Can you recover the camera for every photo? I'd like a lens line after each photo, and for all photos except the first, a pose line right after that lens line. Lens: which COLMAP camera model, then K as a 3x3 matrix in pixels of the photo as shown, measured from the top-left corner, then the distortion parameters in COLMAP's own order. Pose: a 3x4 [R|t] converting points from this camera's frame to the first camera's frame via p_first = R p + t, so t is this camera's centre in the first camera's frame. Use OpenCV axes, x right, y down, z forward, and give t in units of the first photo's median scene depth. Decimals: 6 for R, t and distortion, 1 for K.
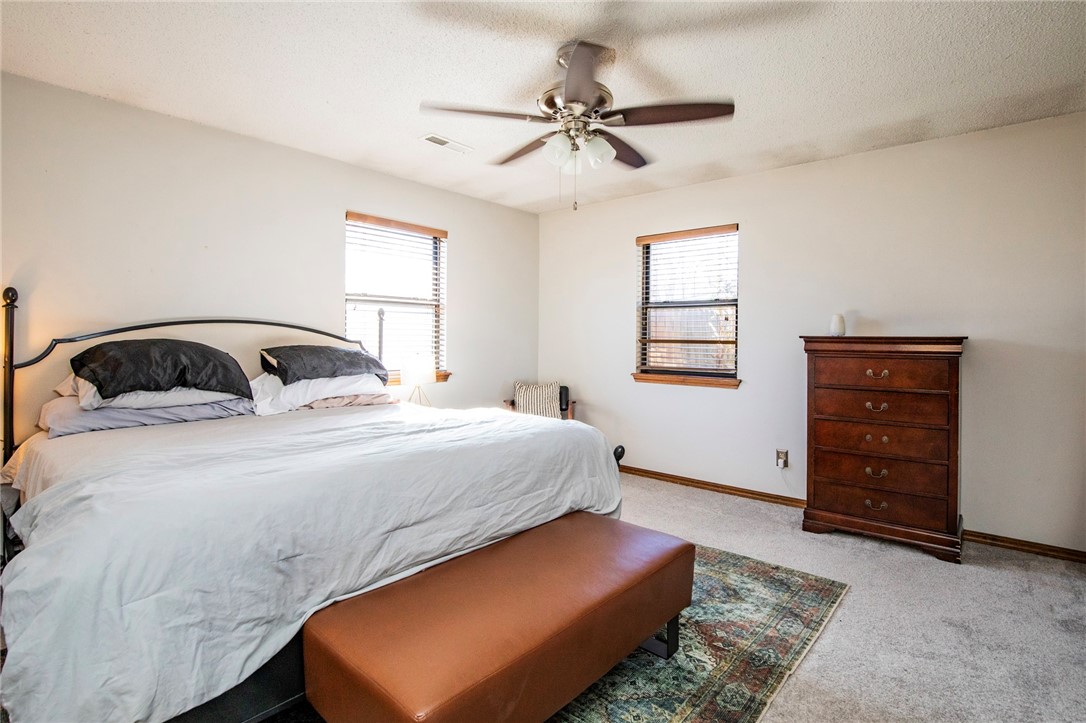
lens RADIAL K [[518.1, 0, 559.5], [0, 518.1, 351.1], [0, 0, 1]] dist [-0.028225, 0.000464]
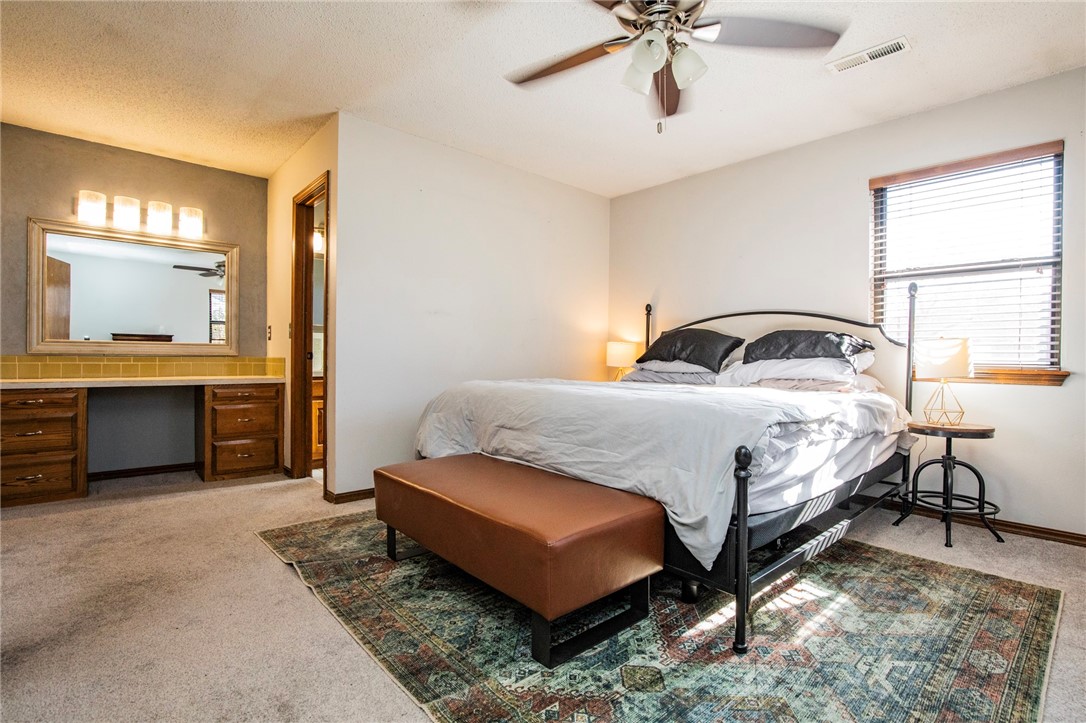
lens RADIAL K [[509.6, 0, 541.8], [0, 509.6, 365.3], [0, 0, 1]] dist [-0.022140, 0.000770]
pose [[-0.127242, 0.008939, -0.991831, 0.897251], [-0.032827, 0.999374, 0.013219, 0.095966], [0.991328, 0.034240, -0.126869, 0.962207]]
